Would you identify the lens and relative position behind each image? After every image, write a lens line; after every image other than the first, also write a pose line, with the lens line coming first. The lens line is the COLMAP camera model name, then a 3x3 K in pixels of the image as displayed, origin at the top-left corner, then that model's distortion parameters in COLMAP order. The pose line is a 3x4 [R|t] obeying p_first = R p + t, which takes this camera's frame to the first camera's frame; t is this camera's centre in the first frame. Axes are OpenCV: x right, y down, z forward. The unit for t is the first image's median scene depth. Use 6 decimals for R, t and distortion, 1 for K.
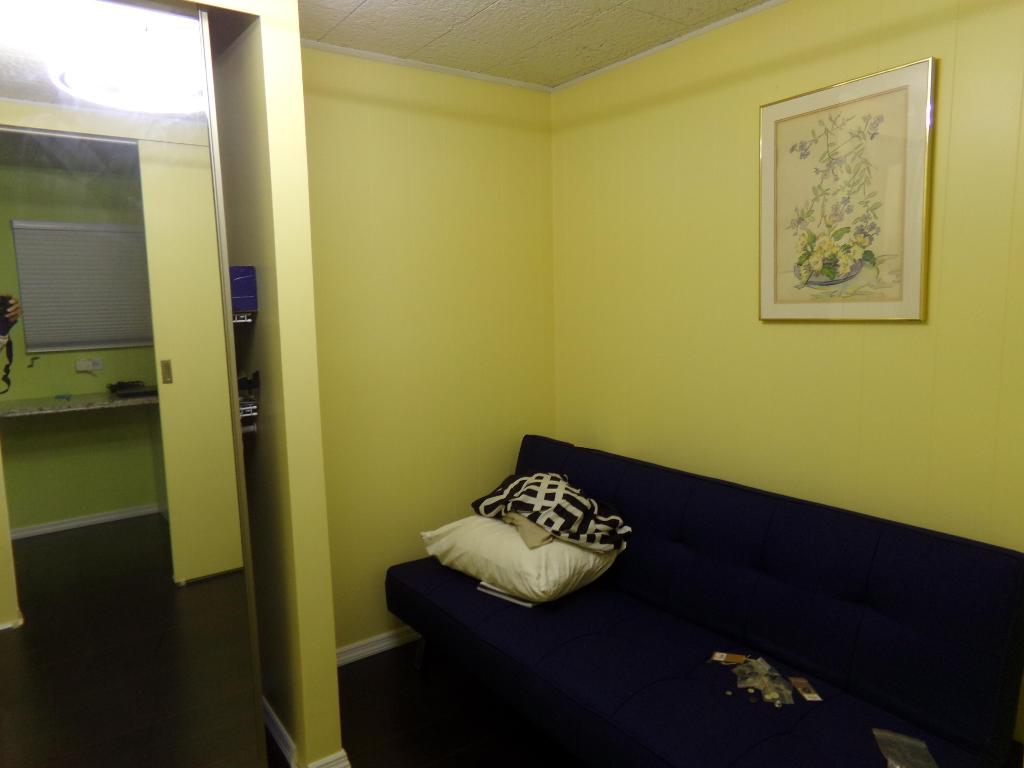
lens RADIAL K [[707.1, 0, 512.0], [0, 707.1, 384.0], [0, 0, 1]] dist [-0.001459, 0.000801]
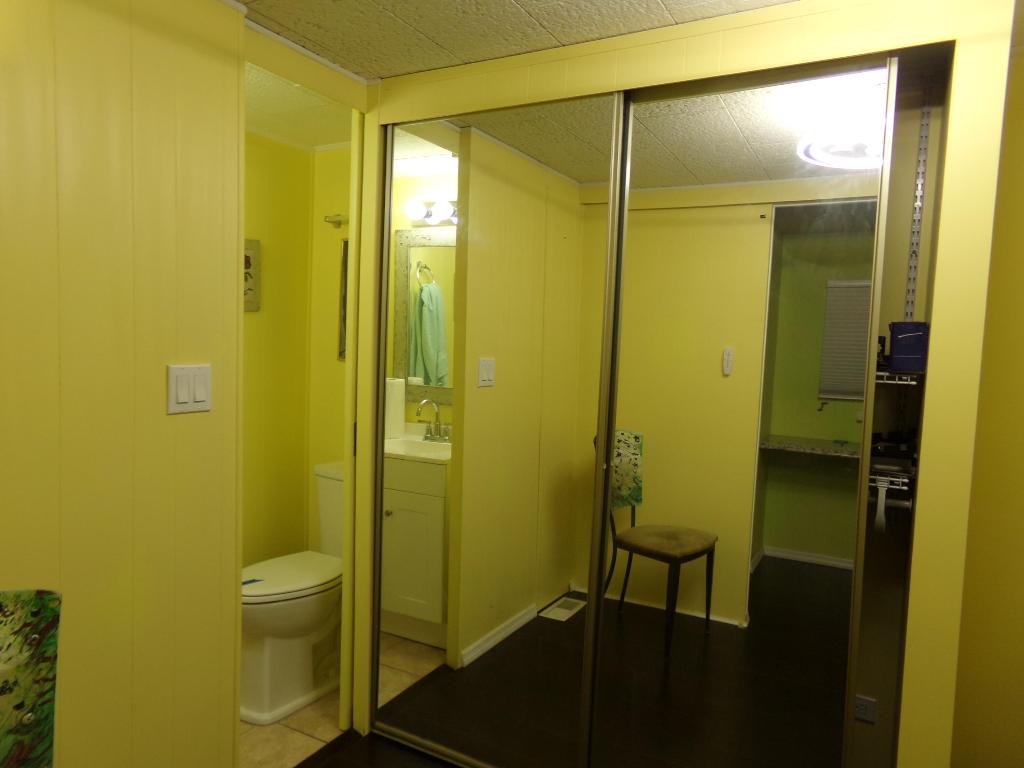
lens RADIAL K [[707.1, 0, 512.0], [0, 707.1, 384.0], [0, 0, 1]] dist [-0.001459, 0.000801]
pose [[0.404734, 0.098381, -0.909127, 0.137134], [-0.170737, 0.984842, 0.030564, -0.017456], [0.898353, 0.142851, 0.415397, 0.105235]]
